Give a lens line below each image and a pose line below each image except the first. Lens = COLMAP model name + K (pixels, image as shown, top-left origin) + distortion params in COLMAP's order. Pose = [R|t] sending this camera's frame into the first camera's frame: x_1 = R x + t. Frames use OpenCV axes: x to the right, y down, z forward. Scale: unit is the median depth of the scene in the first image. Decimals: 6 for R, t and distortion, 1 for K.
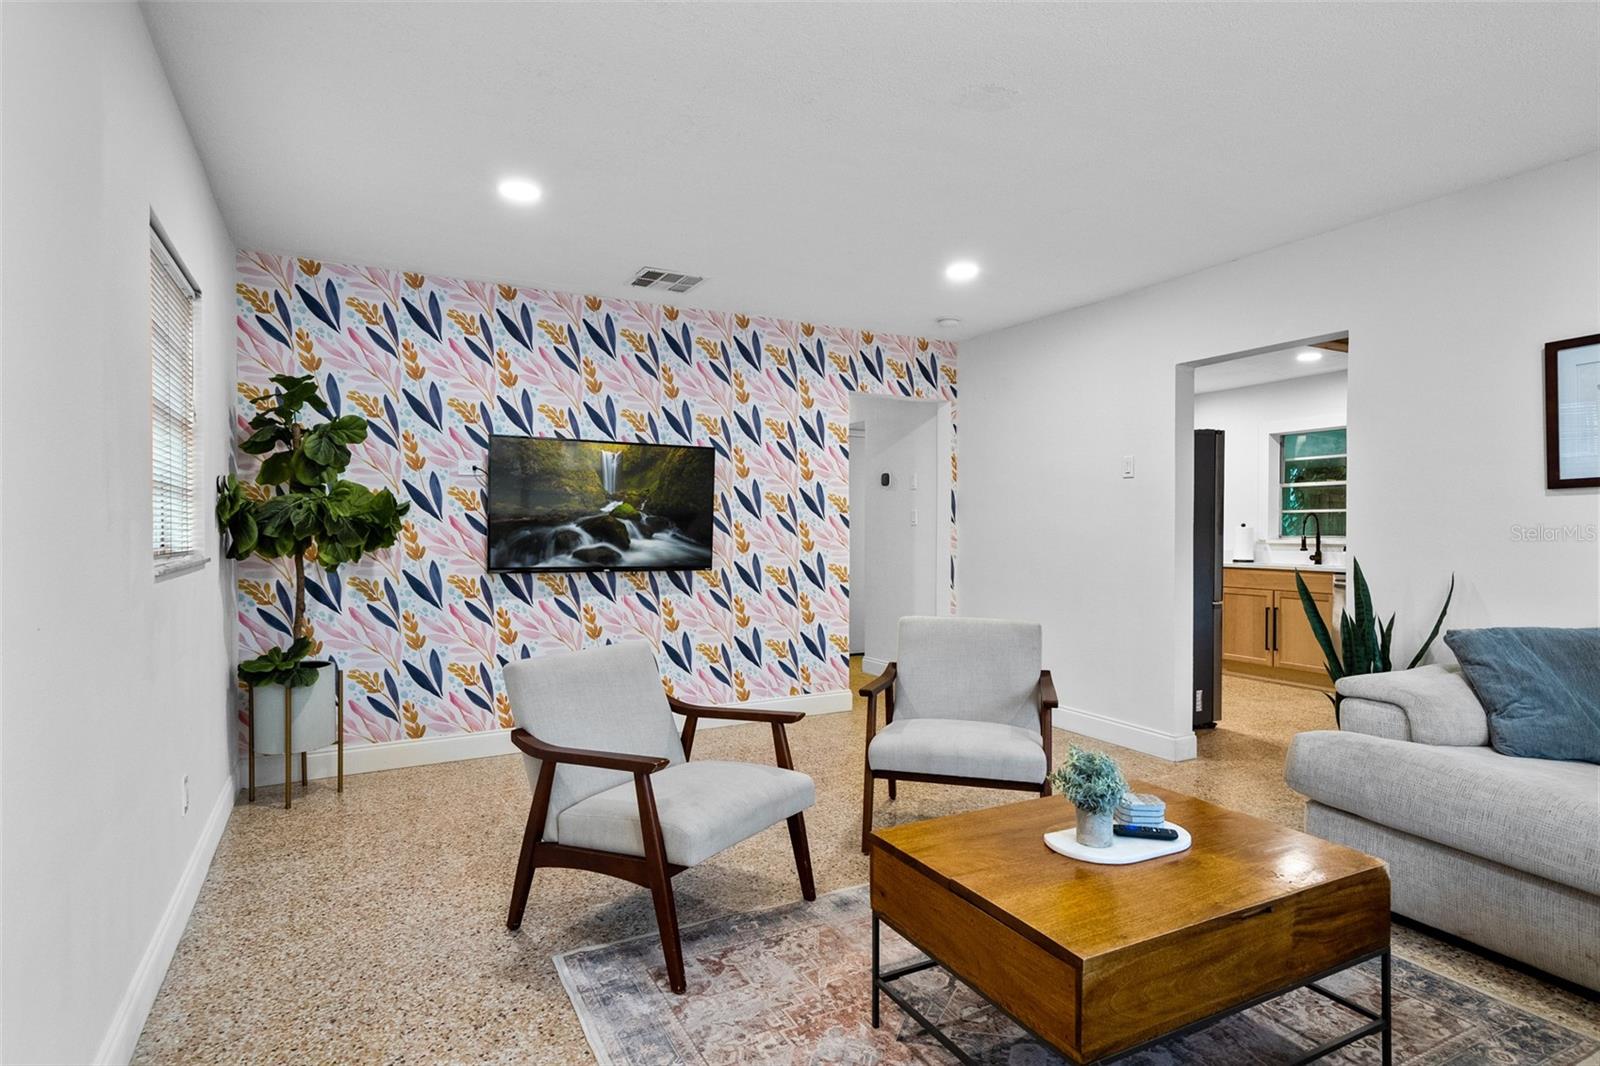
lens RADIAL K [[844.0, 0, 798.6], [0, 844.0, 529.4], [0, 0, 1]] dist [0.017297, -0.000196]
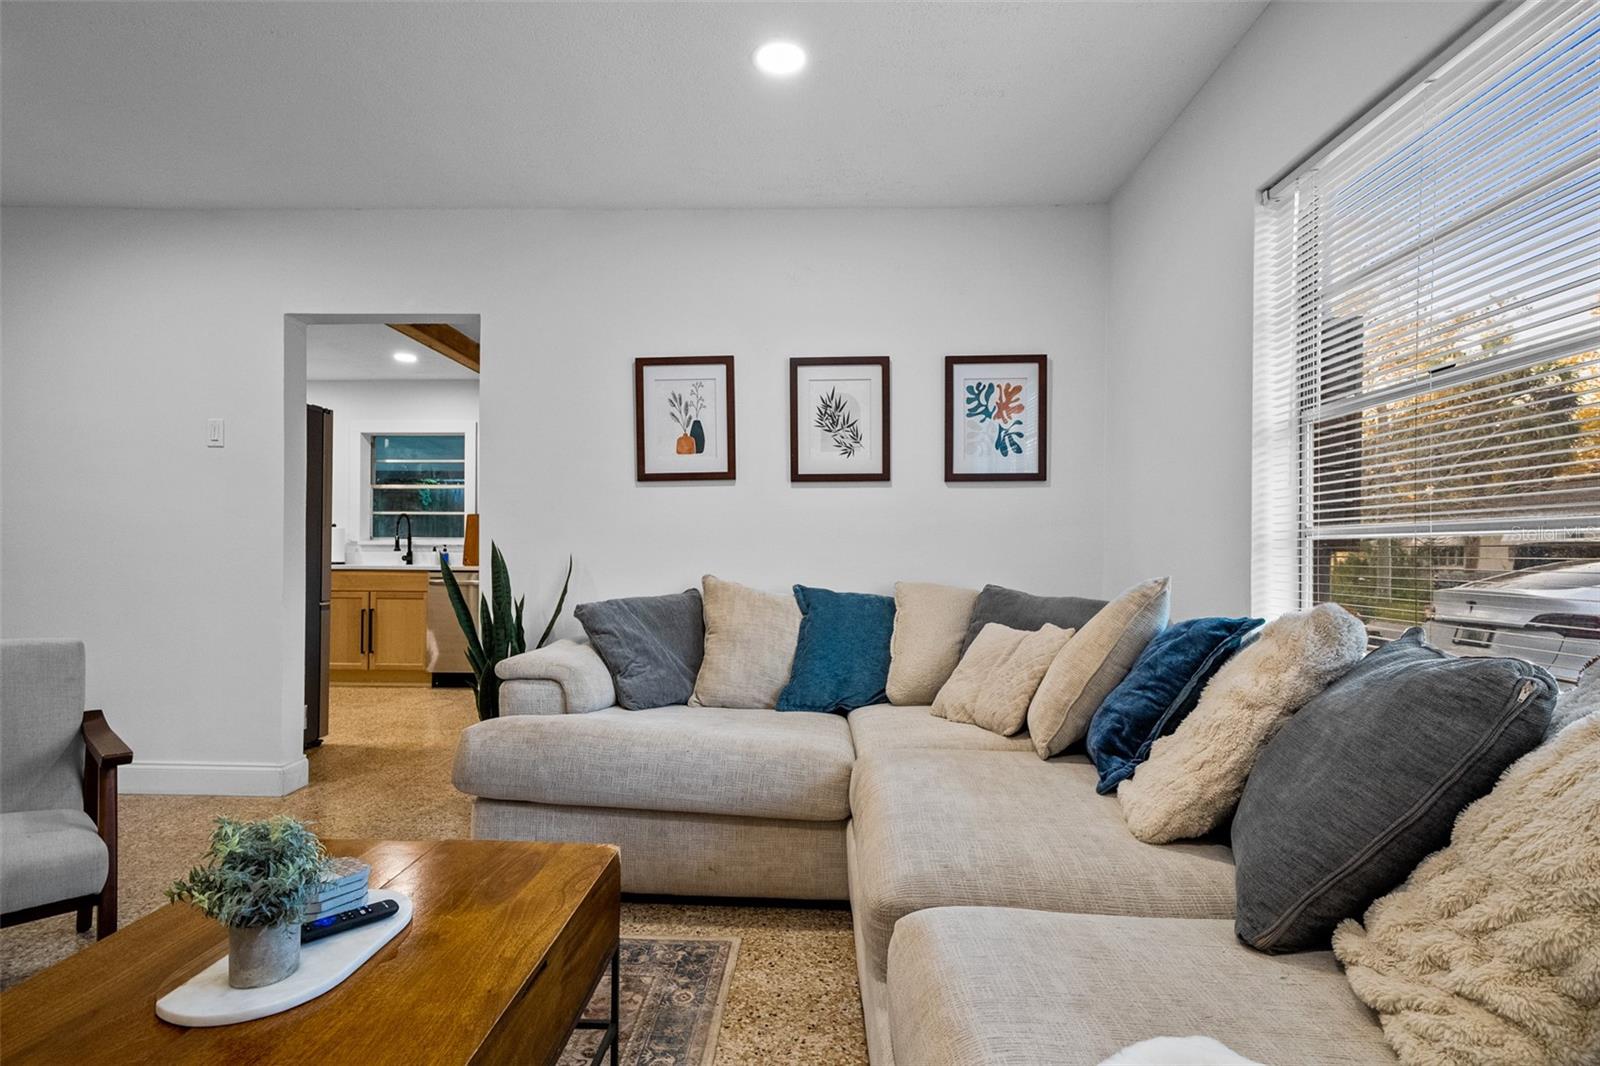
lens RADIAL K [[797.2, 0, 796.3], [0, 797.2, 547.9], [0, 0, 1]] dist [0.012626, 0.002865]
pose [[0.504132, 0.003385, 0.863620, 0.033783], [-0.004467, 0.999989, -0.001312, 0.047775], [-0.863615, -0.003196, 0.504142, 0.264048]]
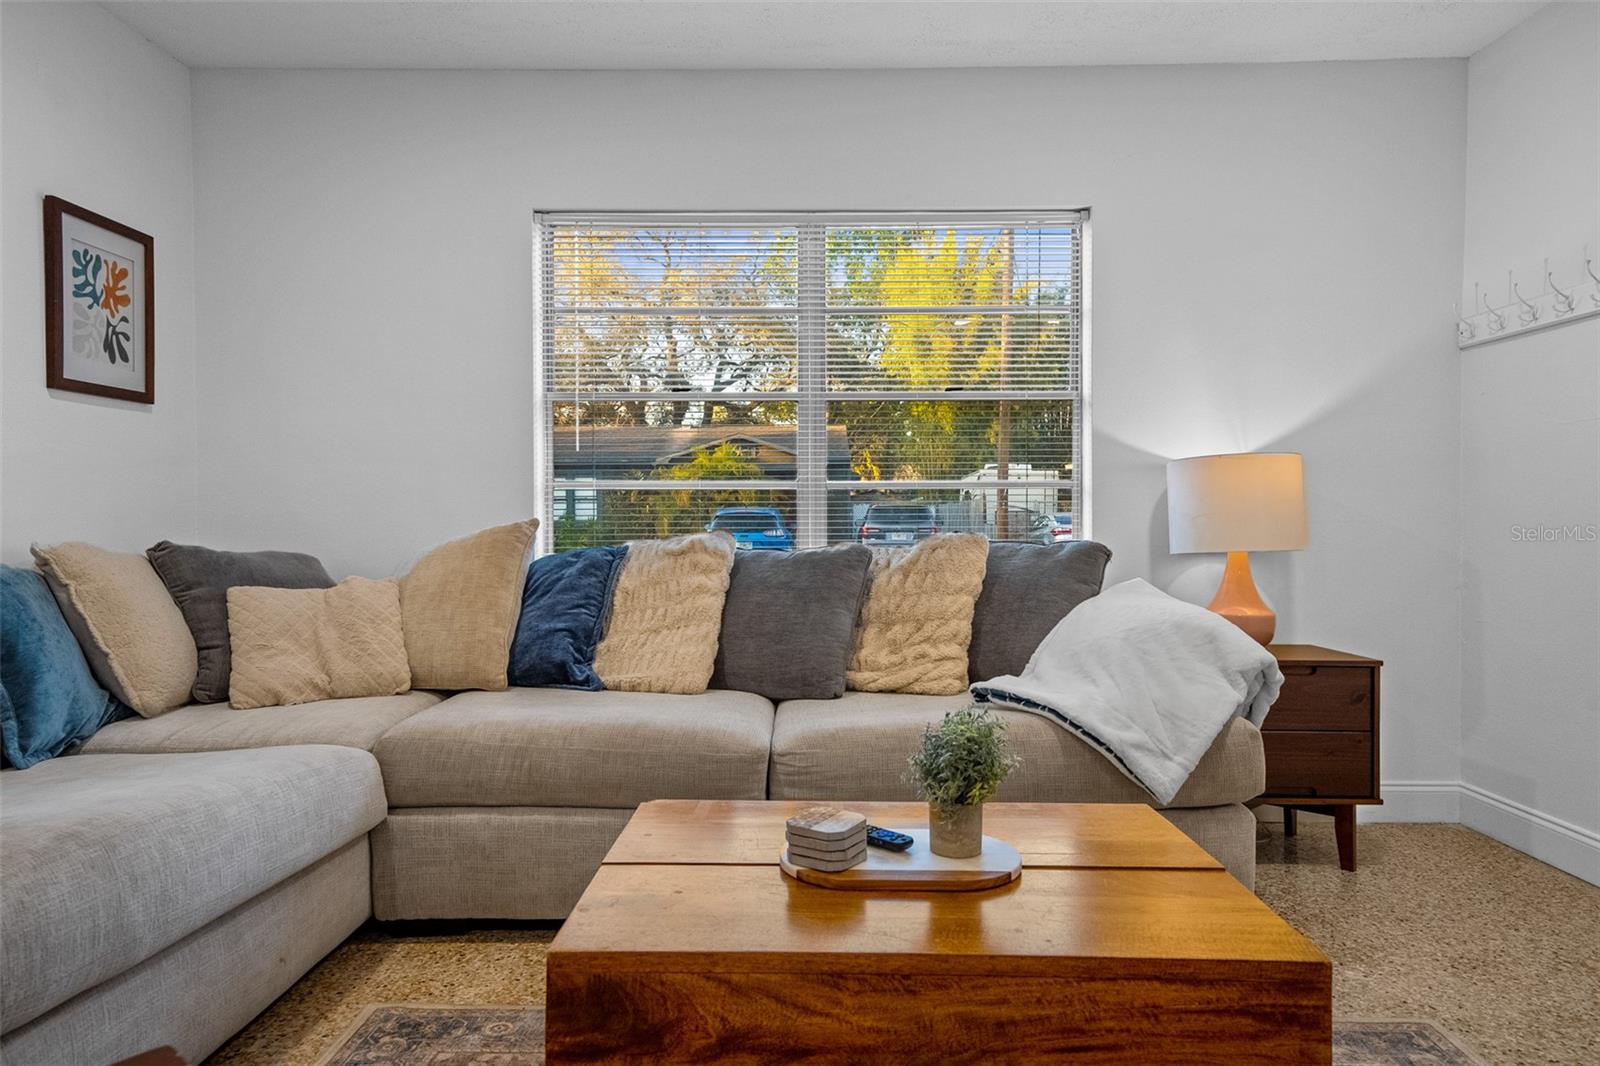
lens RADIAL K [[1020.9, 0, 803.1], [0, 1020.9, 535.1], [0, 0, 1]] dist [0.009349, 0.002475]
pose [[-0.876446, -0.009765, 0.481402, 0.045807], [-0.001735, 0.999852, 0.017121, 0.070150], [-0.481498, 0.014170, -0.876333, 1.160288]]
